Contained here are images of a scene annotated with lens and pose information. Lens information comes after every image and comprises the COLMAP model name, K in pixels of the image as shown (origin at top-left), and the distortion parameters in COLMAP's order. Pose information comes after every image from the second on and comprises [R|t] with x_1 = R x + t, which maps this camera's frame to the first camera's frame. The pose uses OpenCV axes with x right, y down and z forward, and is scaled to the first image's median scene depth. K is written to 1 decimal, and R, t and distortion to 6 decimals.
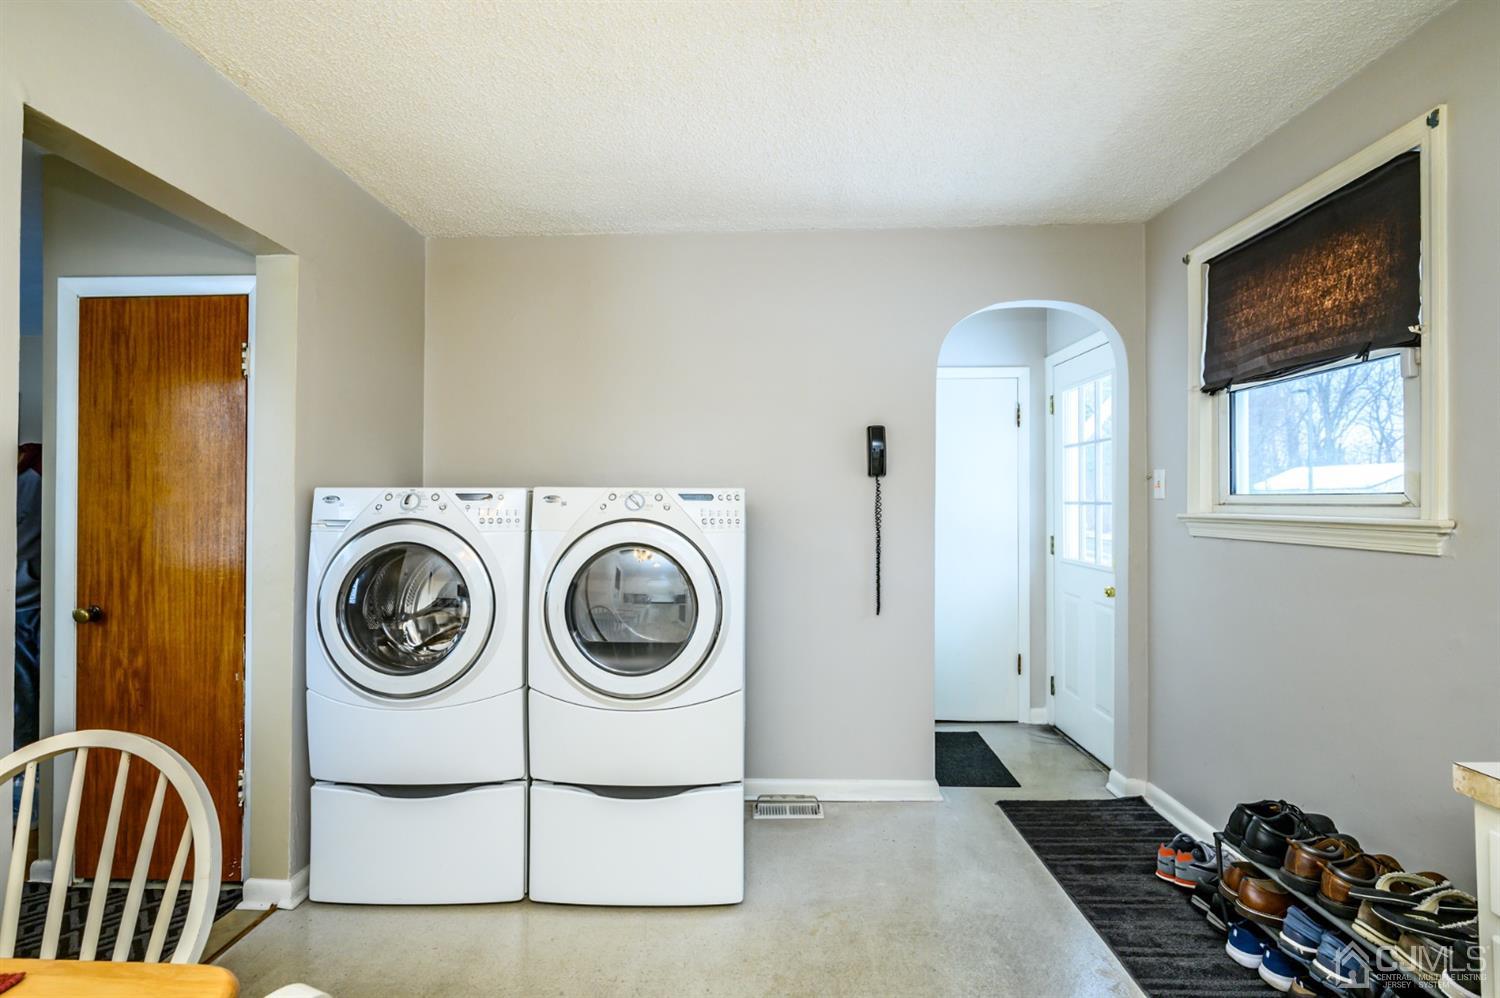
lens RADIAL K [[719.9, 0, 745.0], [0, 719.9, 491.6], [0, 0, 1]] dist [-0.002381, -0.000593]
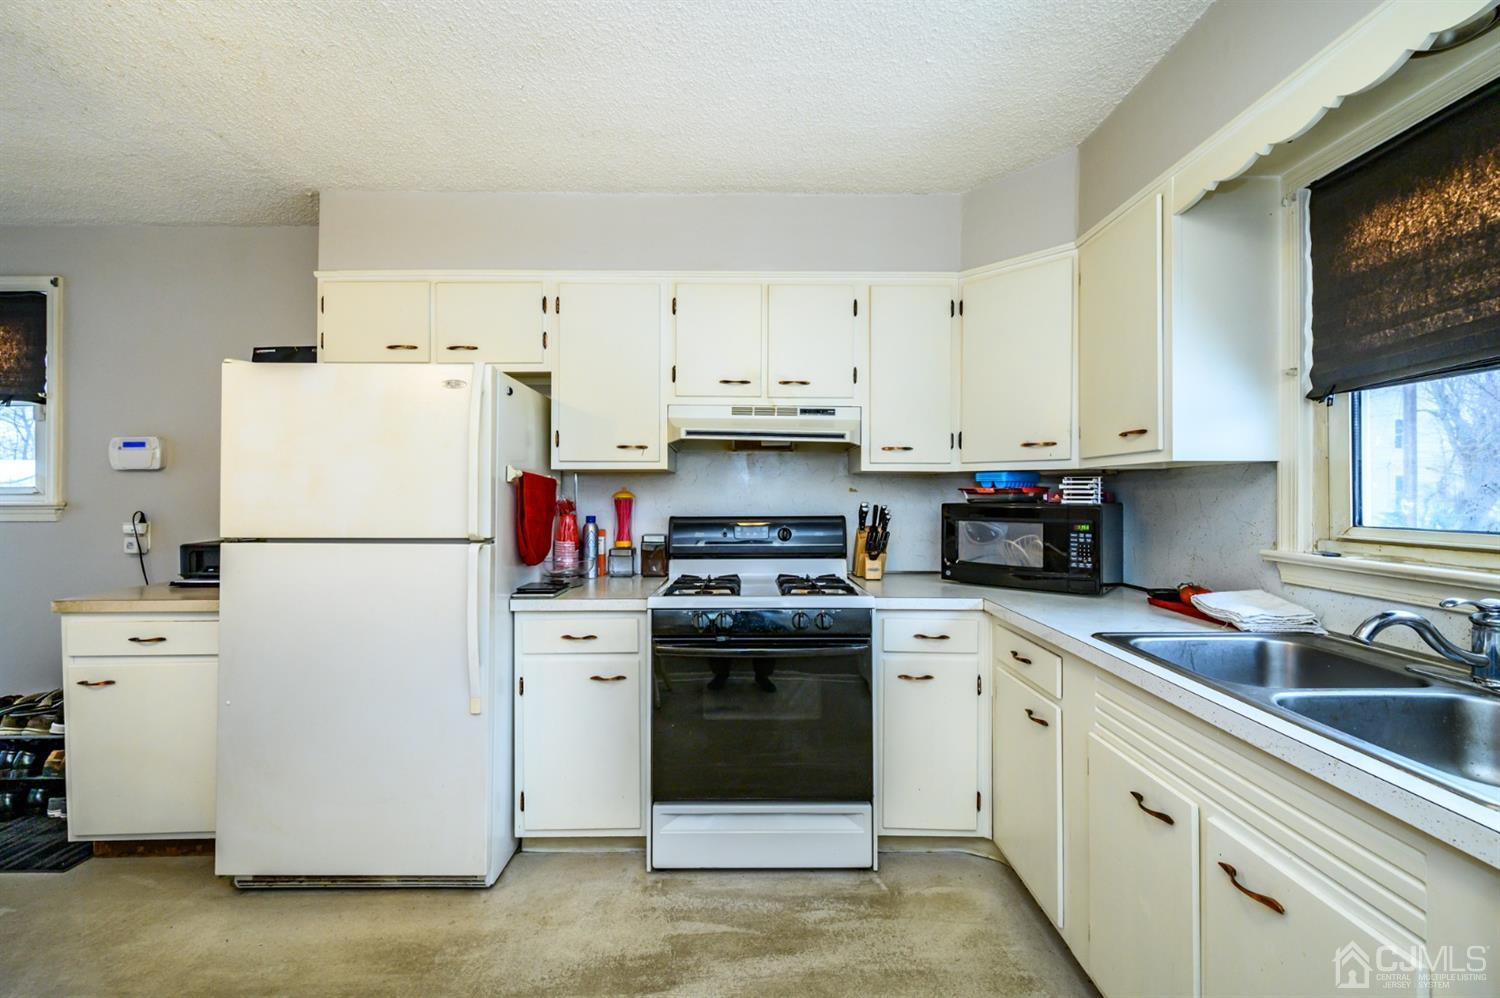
lens RADIAL K [[596.3, 0, 748.6], [0, 596.3, 492.3], [0, 0, 1]] dist [0.001940, 0.000201]
pose [[-0.032250, 0.000188, 0.999480, -0.475411], [-0.008639, 0.999963, -0.000467, 0.000929], [-0.999443, -0.008650, -0.032247, -0.553246]]
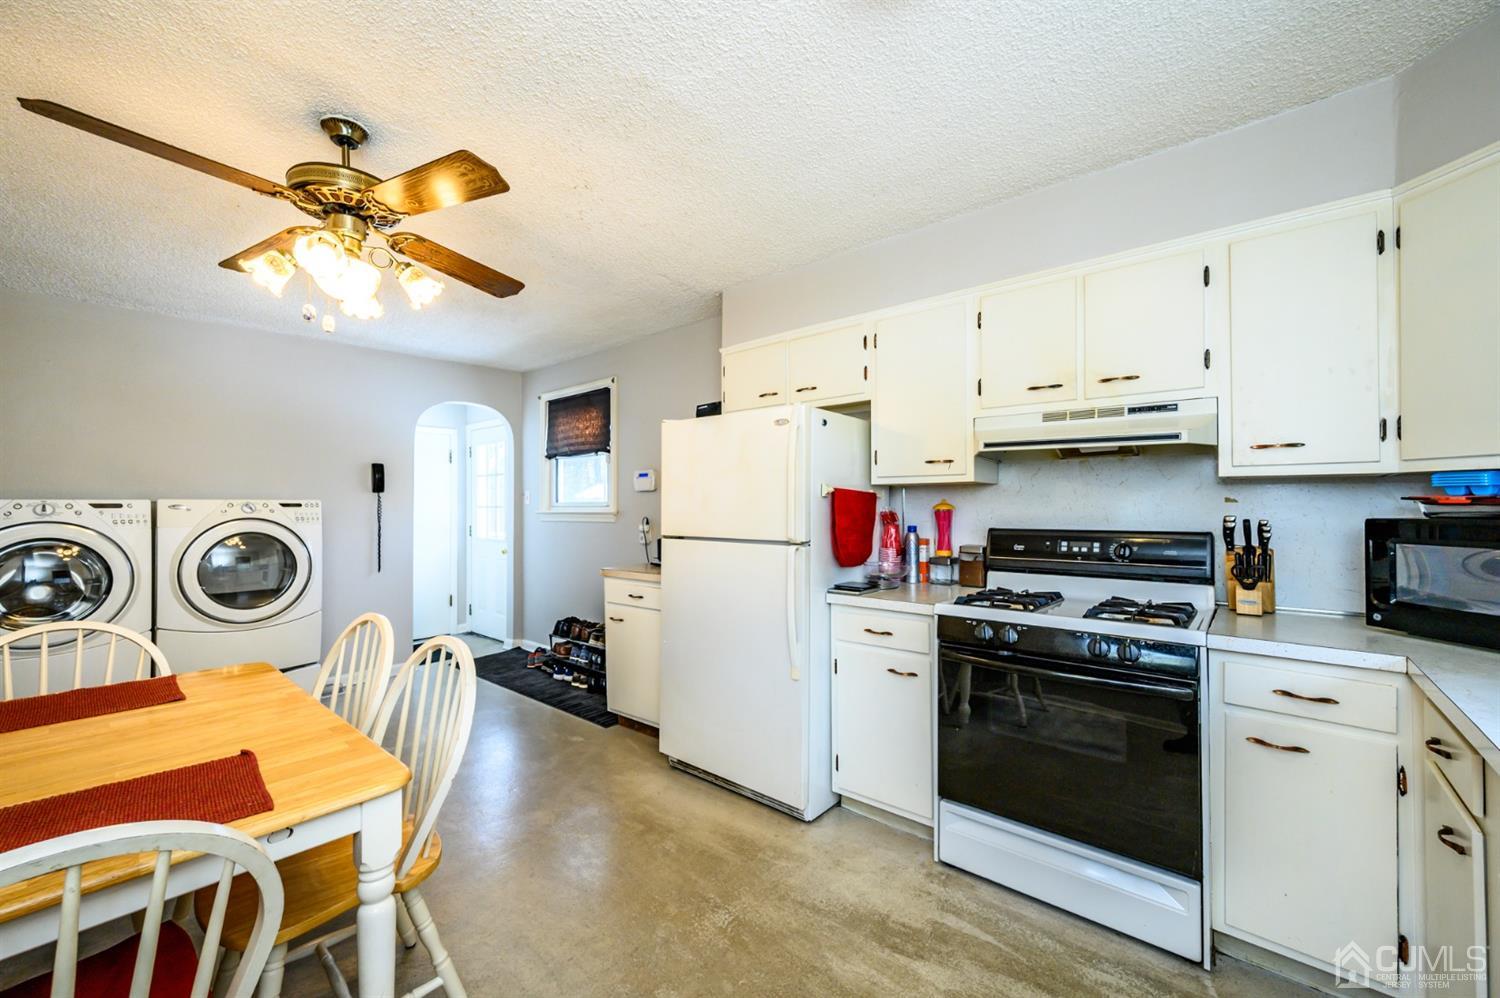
lens RADIAL K [[592.6, 0, 745.9], [0, 592.6, 496.3], [0, 0, 1]] dist [0.002179, -0.000248]
pose [[0.627787, 0.005493, 0.778366, -0.505191], [-0.000738, 0.999979, -0.006461, -0.005352], [-0.778385, 0.003482, 0.627778, -0.795694]]
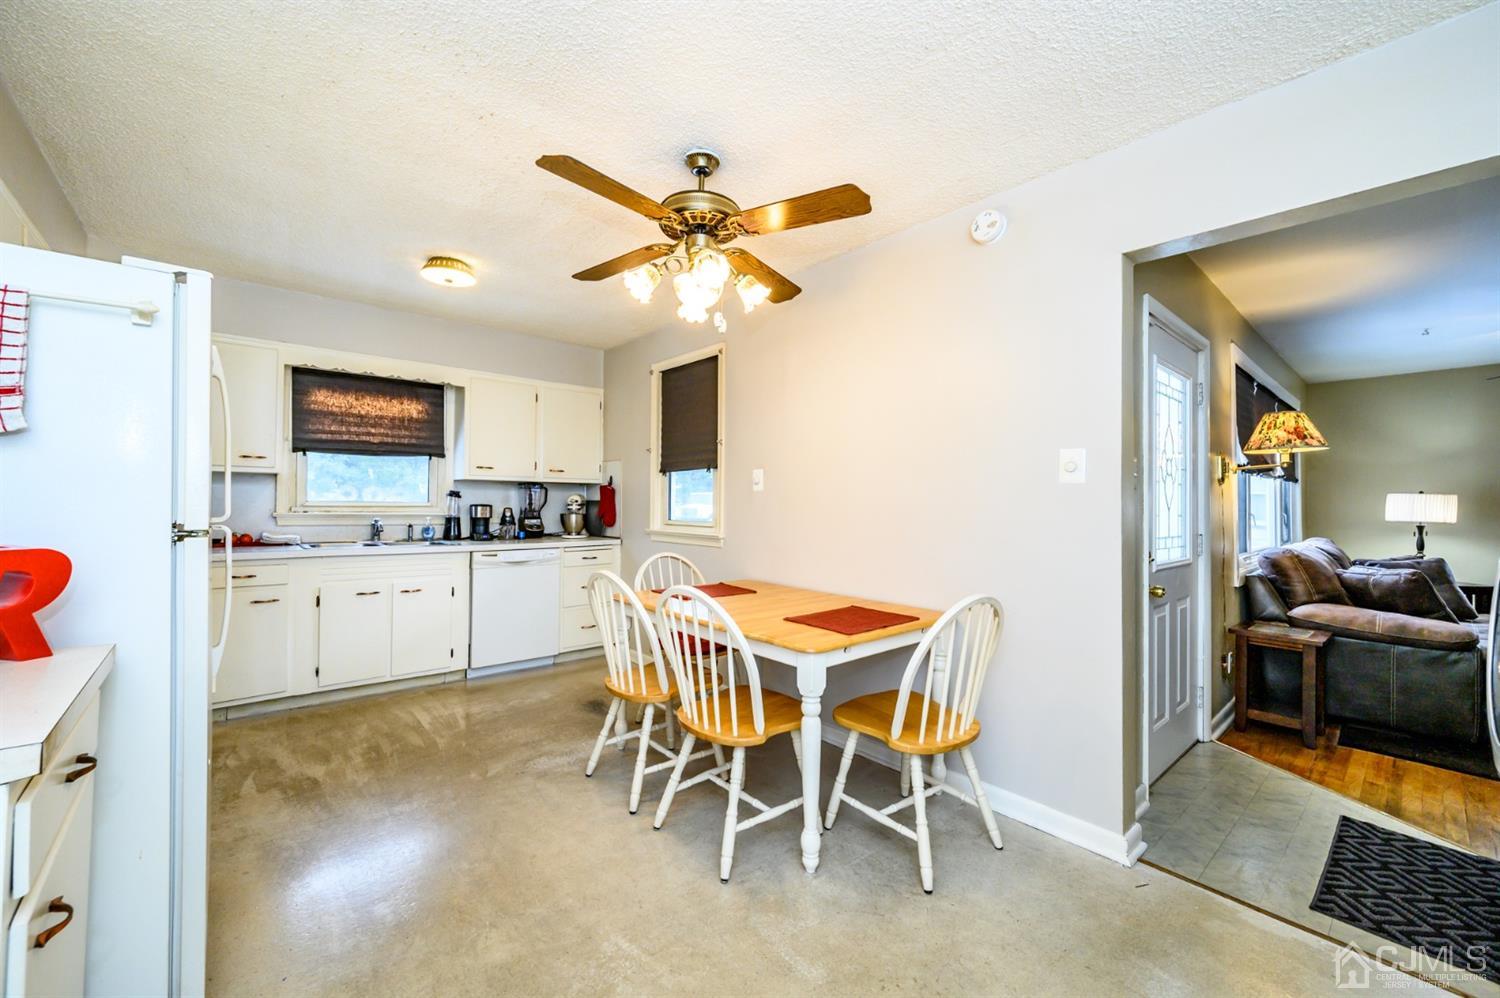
lens RADIAL K [[592.6, 0, 745.9], [0, 592.6, 496.3], [0, 0, 1]] dist [0.002179, -0.000248]
pose [[-0.735111, -0.019400, -0.677669, 0.394103], [-0.006718, 0.999750, -0.021333, 0.046252], [0.677913, -0.011130, -0.735058, 0.942468]]
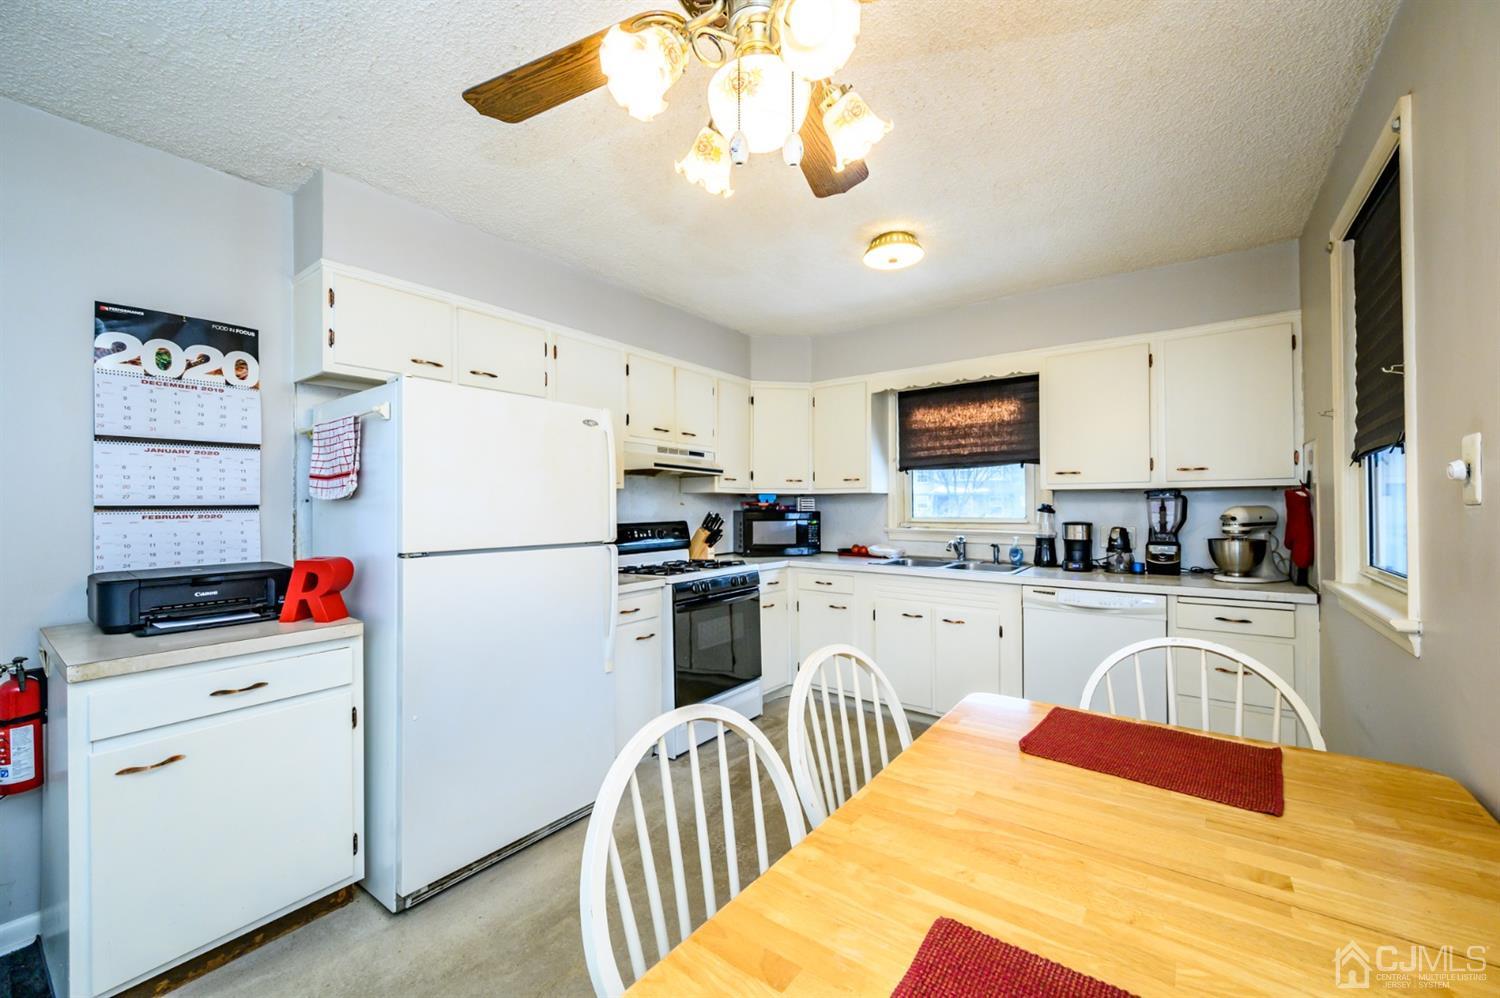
lens RADIAL K [[592.6, 0, 745.9], [0, 592.6, 496.3], [0, 0, 1]] dist [0.002179, -0.000248]
pose [[-0.819953, 0.007448, 0.572382, -0.473180], [-0.004787, 0.999791, -0.019867, 0.005759], [-0.572411, -0.019030, -0.819746, 0.570617]]
